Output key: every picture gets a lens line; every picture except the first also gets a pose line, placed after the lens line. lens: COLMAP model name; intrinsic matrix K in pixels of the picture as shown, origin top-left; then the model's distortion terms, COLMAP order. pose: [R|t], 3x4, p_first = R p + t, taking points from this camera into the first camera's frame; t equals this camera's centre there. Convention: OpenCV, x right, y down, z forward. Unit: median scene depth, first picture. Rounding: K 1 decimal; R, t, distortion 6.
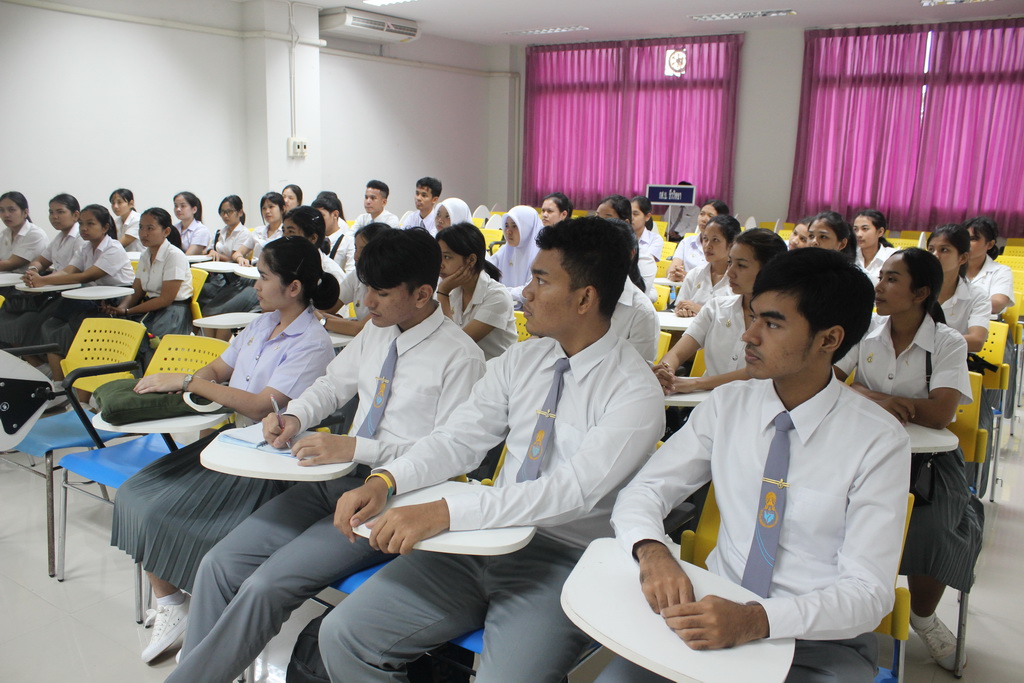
lens RADIAL K [[870.3, 0, 512.0], [0, 870.3, 341.5], [0, 0, 1]] dist [-0.144543, 0.163090]
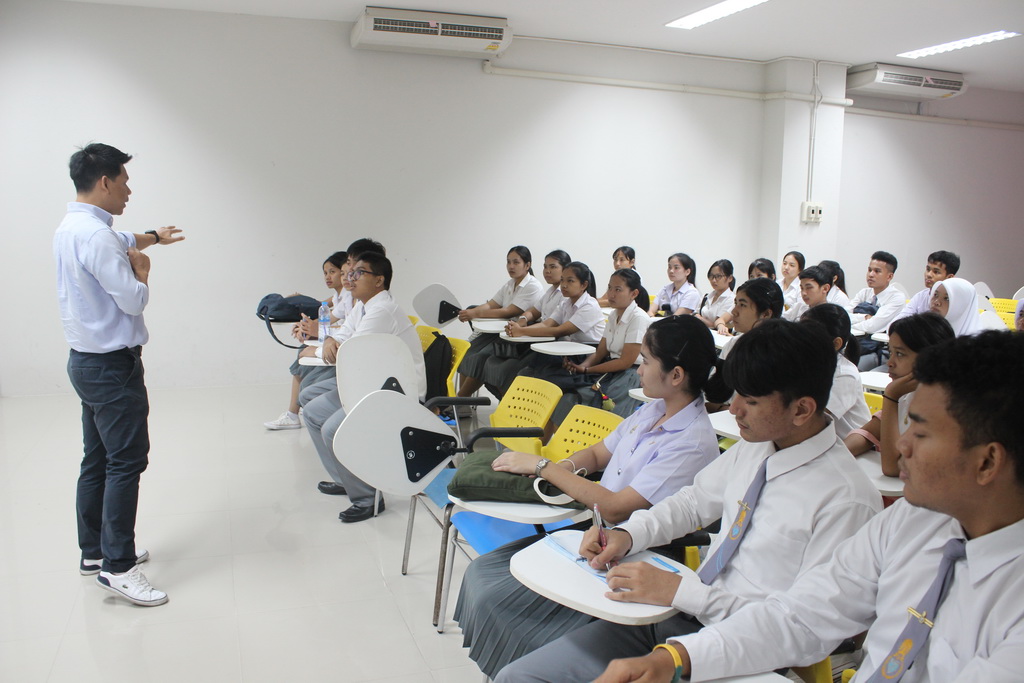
lens RADIAL K [[870.3, 0, 512.0], [0, 870.3, 341.5], [0, 0, 1]] dist [-0.144543, 0.163090]
pose [[0.819663, 0.092190, -0.565379, 0.048673], [-0.132079, 0.990787, -0.029926, -0.024774], [0.557411, 0.099203, 0.824288, 0.098445]]
